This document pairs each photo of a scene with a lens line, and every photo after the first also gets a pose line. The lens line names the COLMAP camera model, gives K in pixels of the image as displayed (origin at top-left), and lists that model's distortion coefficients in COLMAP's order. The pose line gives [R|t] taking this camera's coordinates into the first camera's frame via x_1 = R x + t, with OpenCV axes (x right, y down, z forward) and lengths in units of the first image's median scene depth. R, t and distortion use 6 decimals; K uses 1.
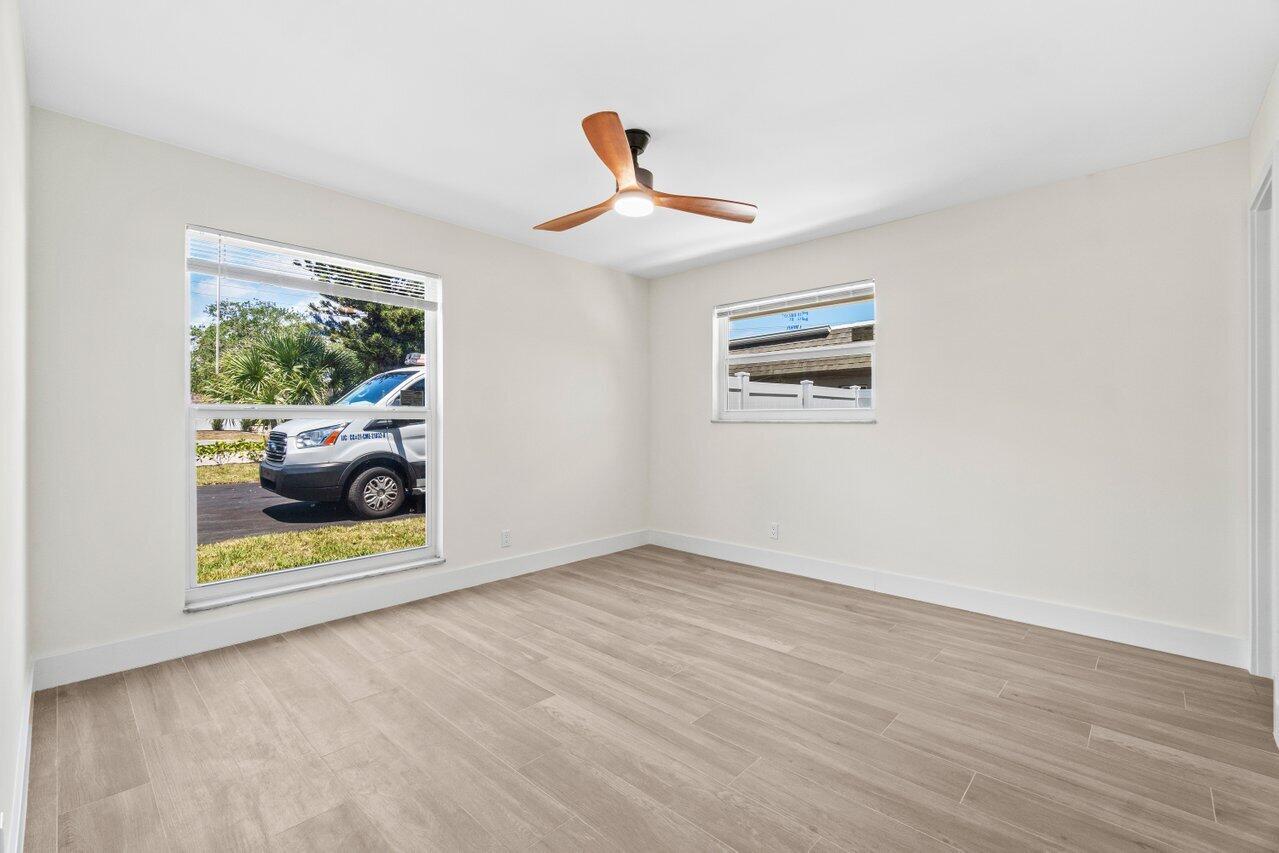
lens RADIAL K [[568.6, 0, 635.0], [0, 568.6, 418.9], [0, 0, 1]] dist [-0.047493, 0.018055]
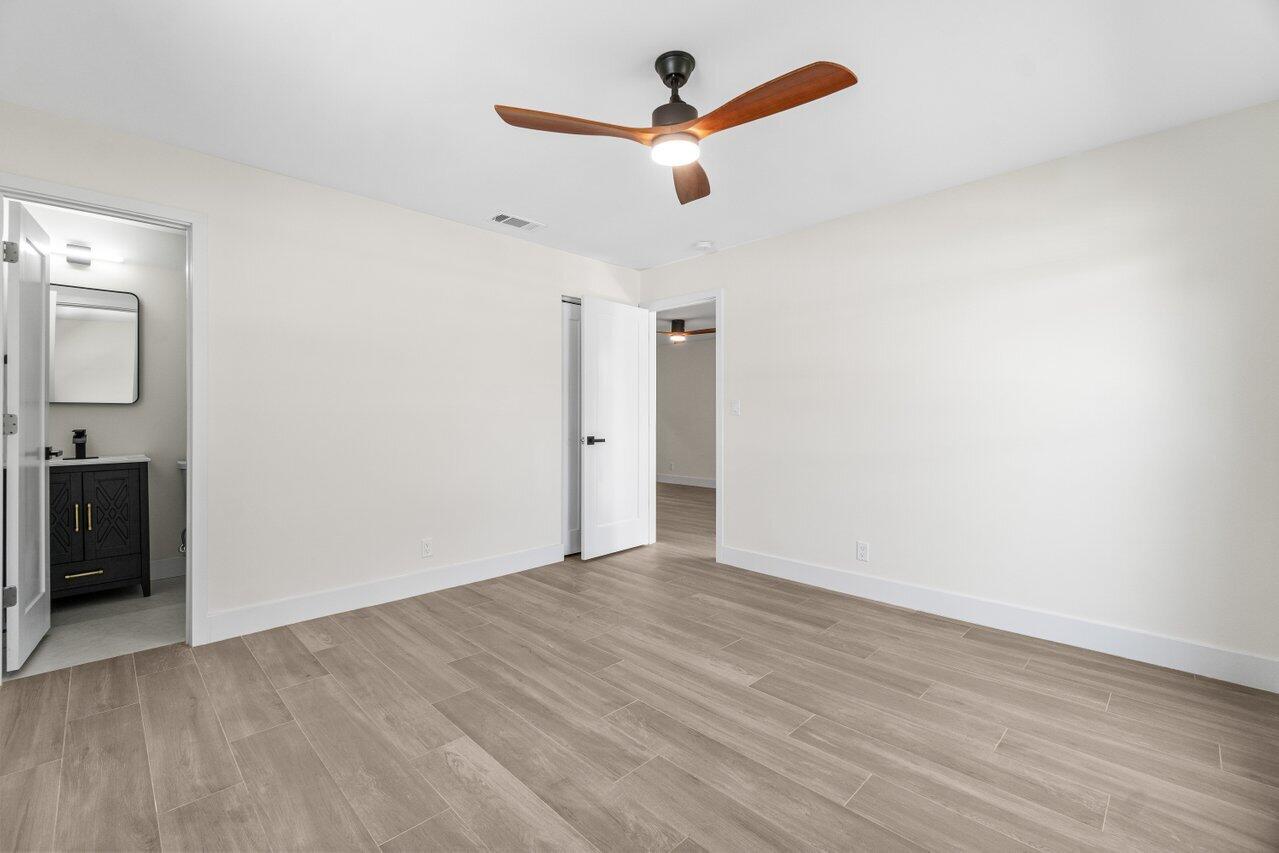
lens RADIAL K [[568.6, 0, 635.0], [0, 568.6, 418.9], [0, 0, 1]] dist [-0.047493, 0.018055]
pose [[-0.999446, -0.003974, 0.033041, 0.029435], [-0.004046, 0.999990, -0.002122, 0.008358], [-0.033032, -0.002254, -0.999452, 1.815293]]
